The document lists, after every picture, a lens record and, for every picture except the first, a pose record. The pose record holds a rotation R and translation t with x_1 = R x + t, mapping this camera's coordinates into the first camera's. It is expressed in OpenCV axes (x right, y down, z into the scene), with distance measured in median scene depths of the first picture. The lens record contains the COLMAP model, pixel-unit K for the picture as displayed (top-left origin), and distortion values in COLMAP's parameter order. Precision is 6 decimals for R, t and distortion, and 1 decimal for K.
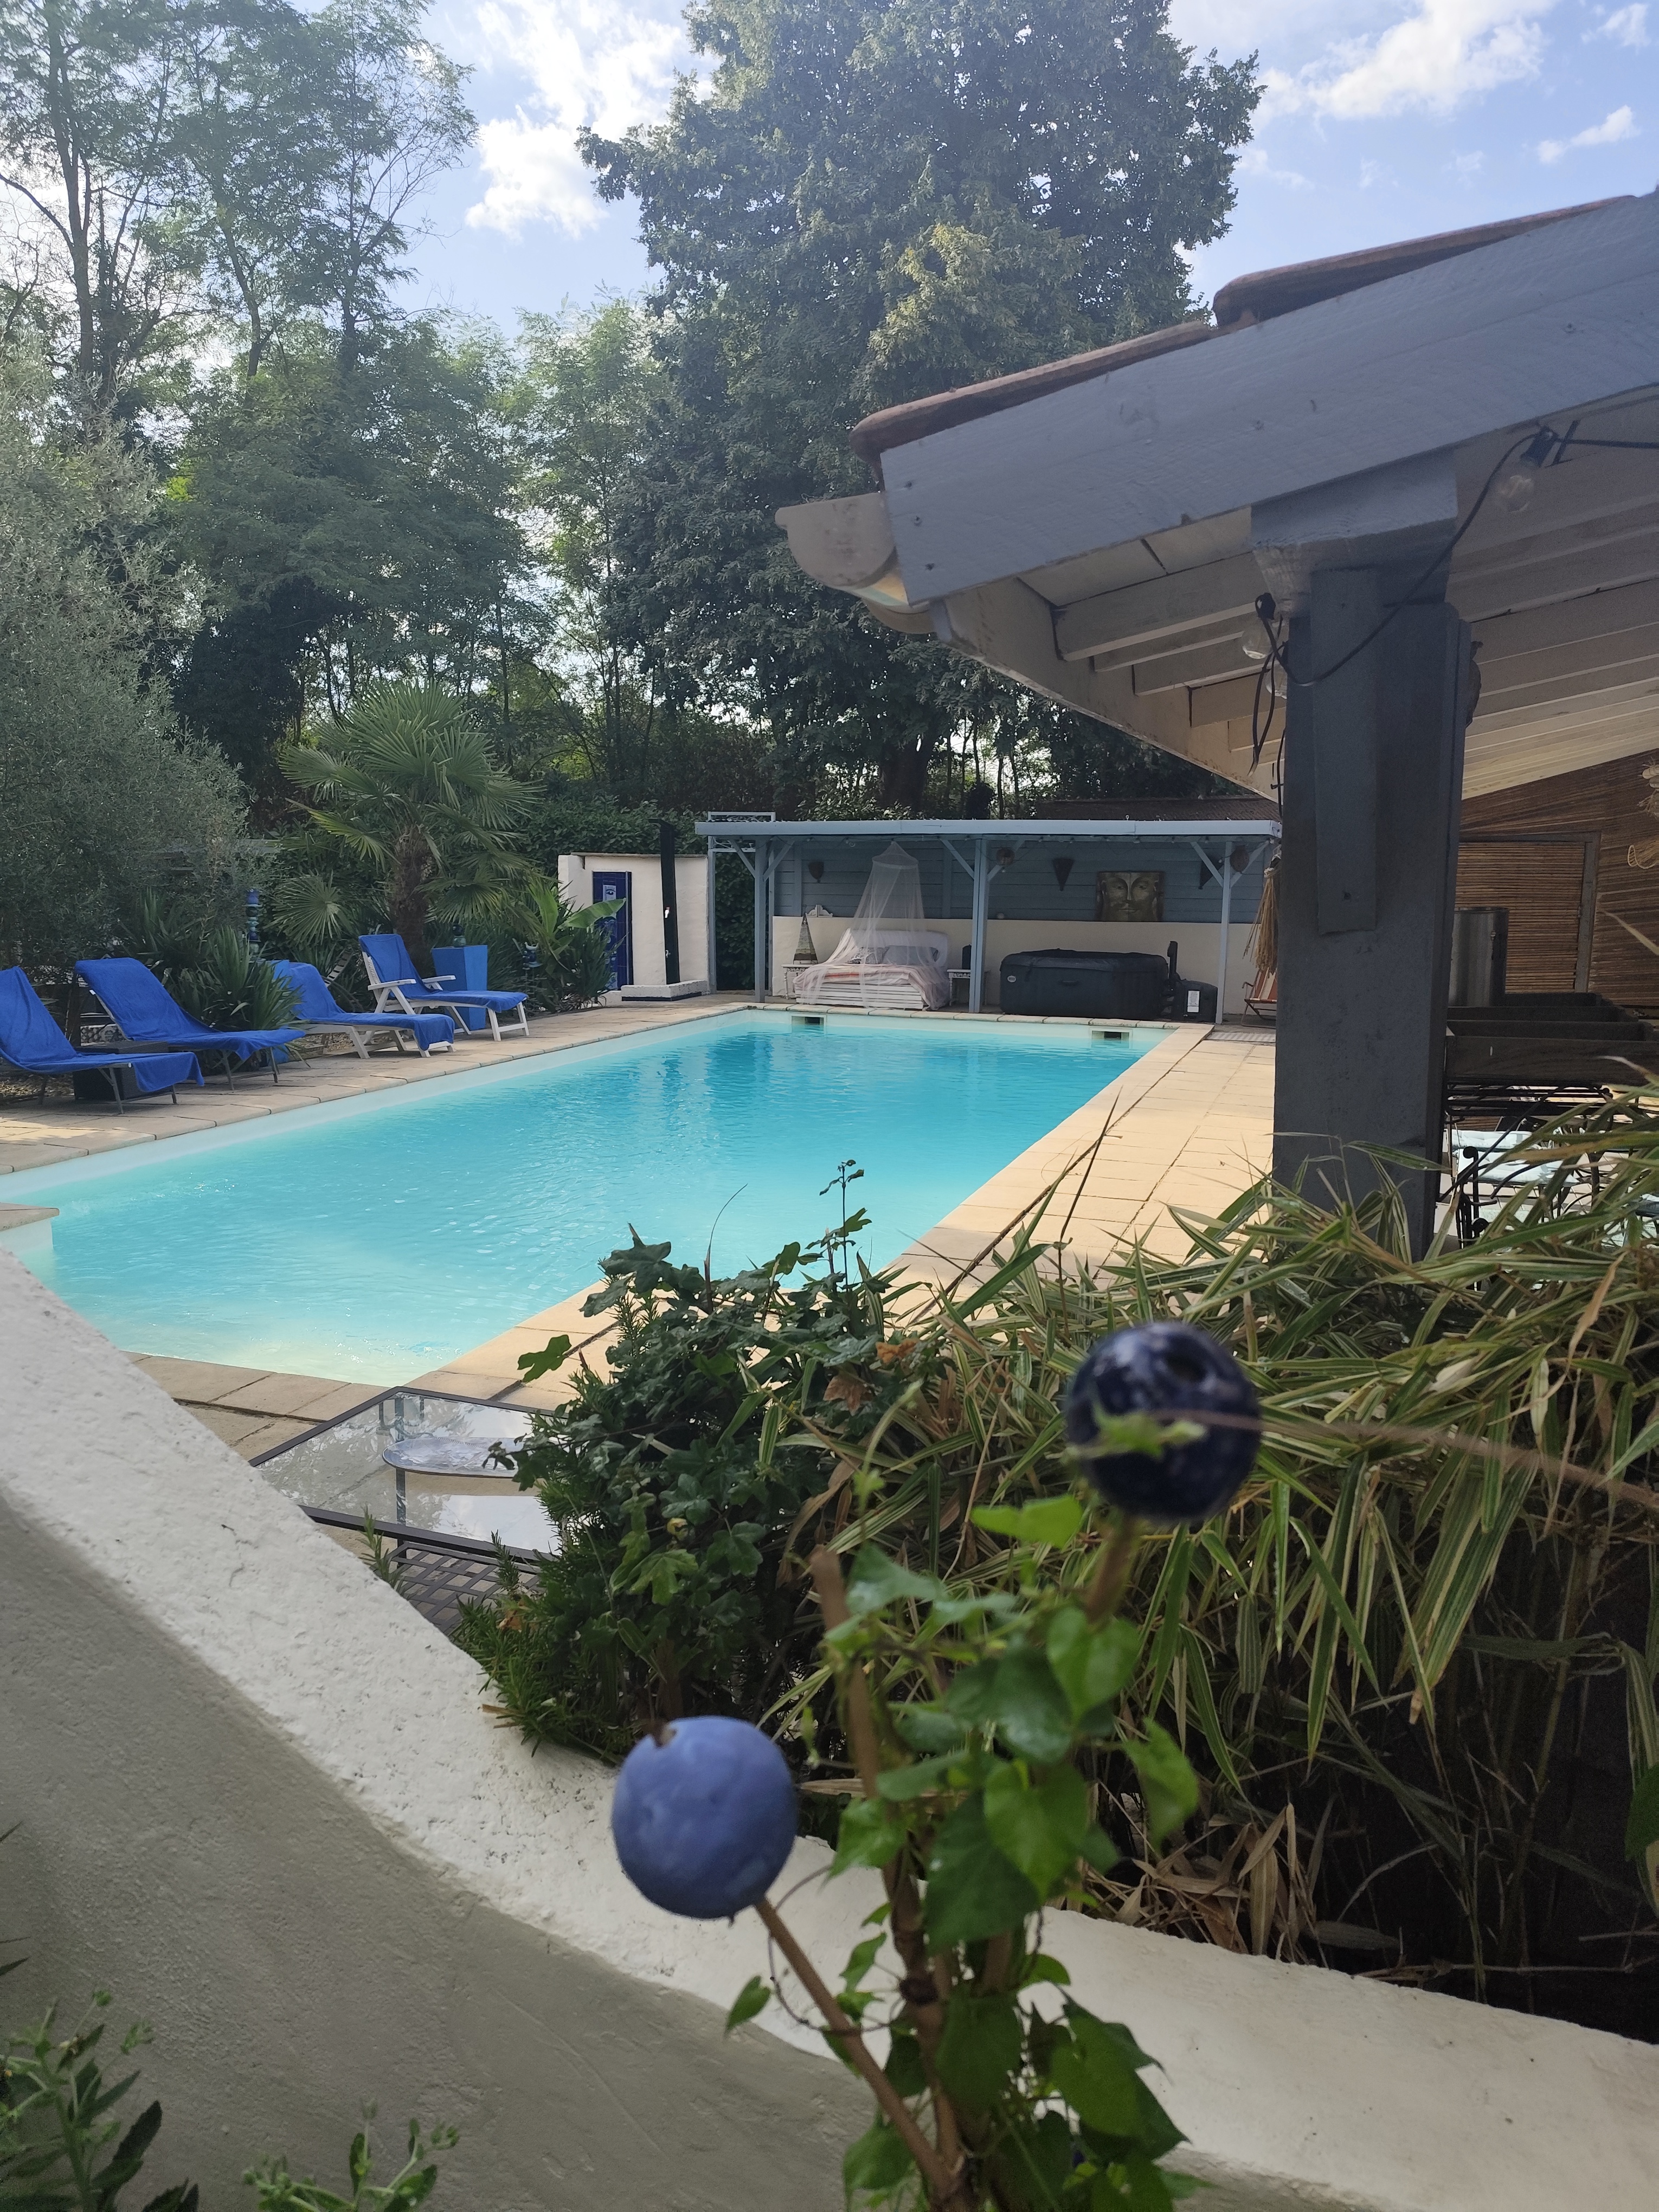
lens RADIAL K [[1512.4, 0, 822.4], [0, 1512.4, 1120.8], [0, 0, 1]] dist [0.079428, -0.181562]
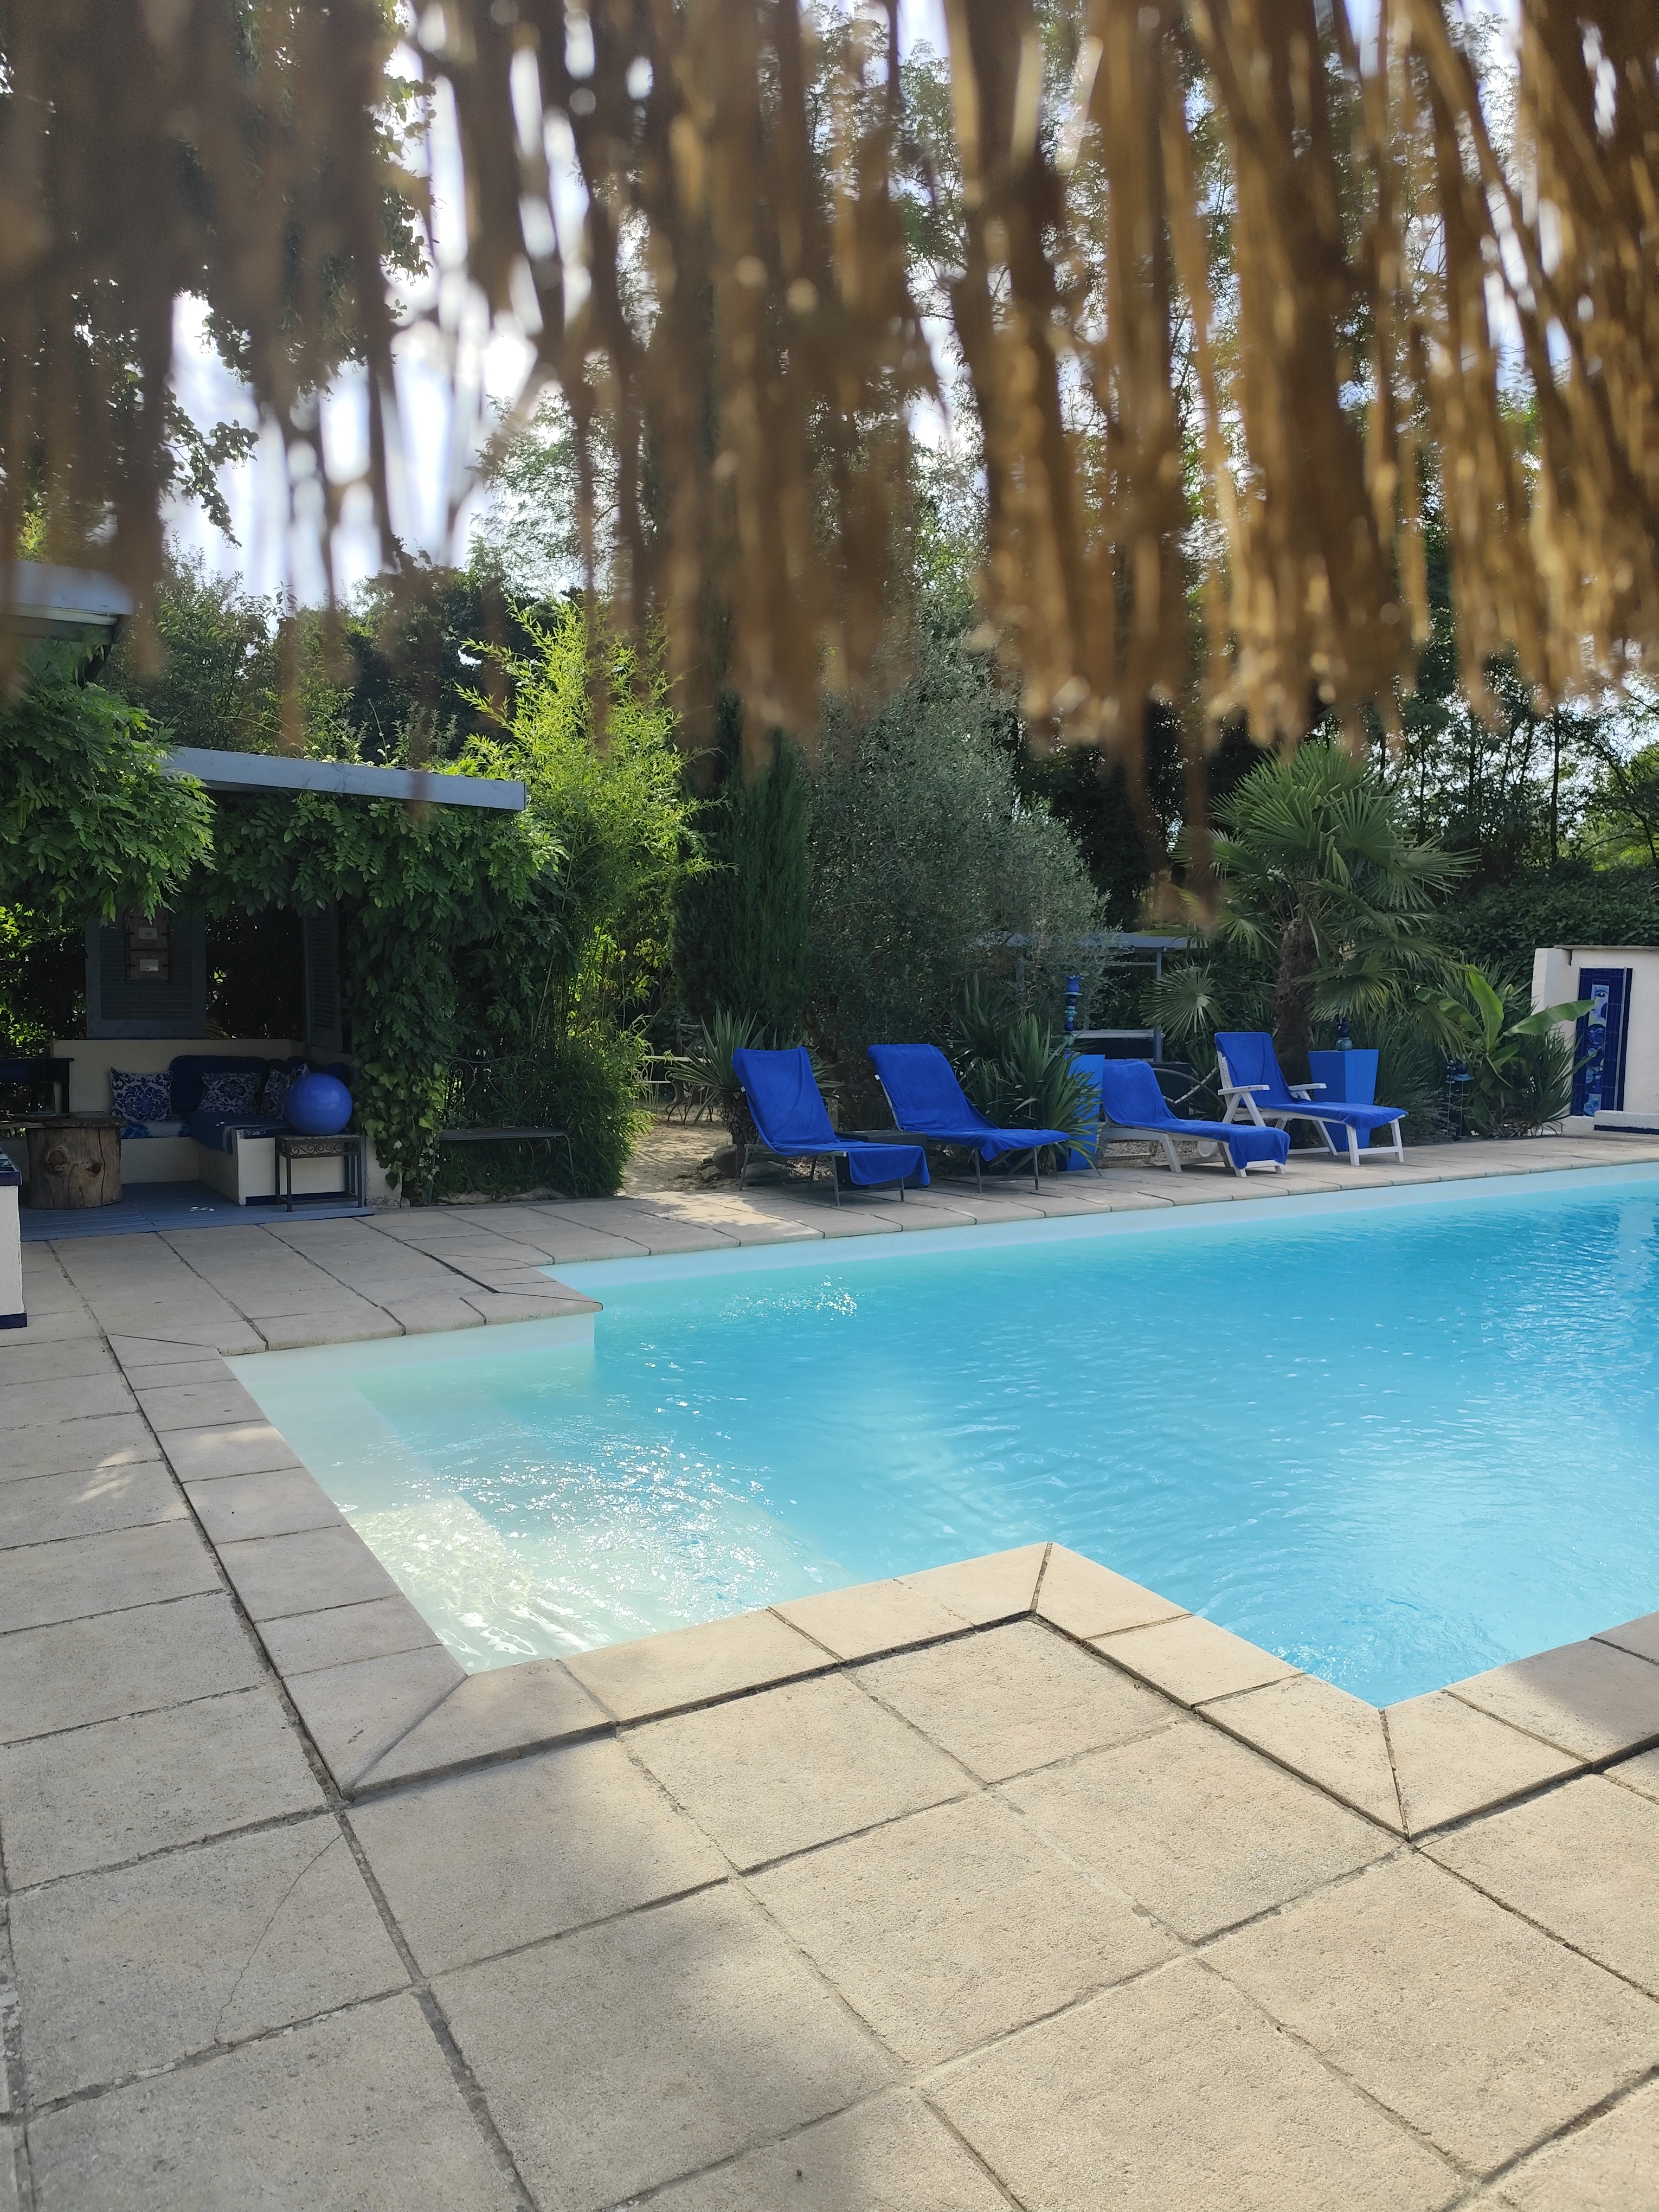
lens RADIAL K [[1512.4, 0, 822.4], [0, 1512.4, 1120.8], [0, 0, 1]] dist [0.079428, -0.181562]
pose [[0.773877, 0.068490, -0.629622, 0.061732], [-0.114355, 0.992907, -0.032547, -0.014335], [0.622927, 0.097188, 0.776219, 0.156976]]
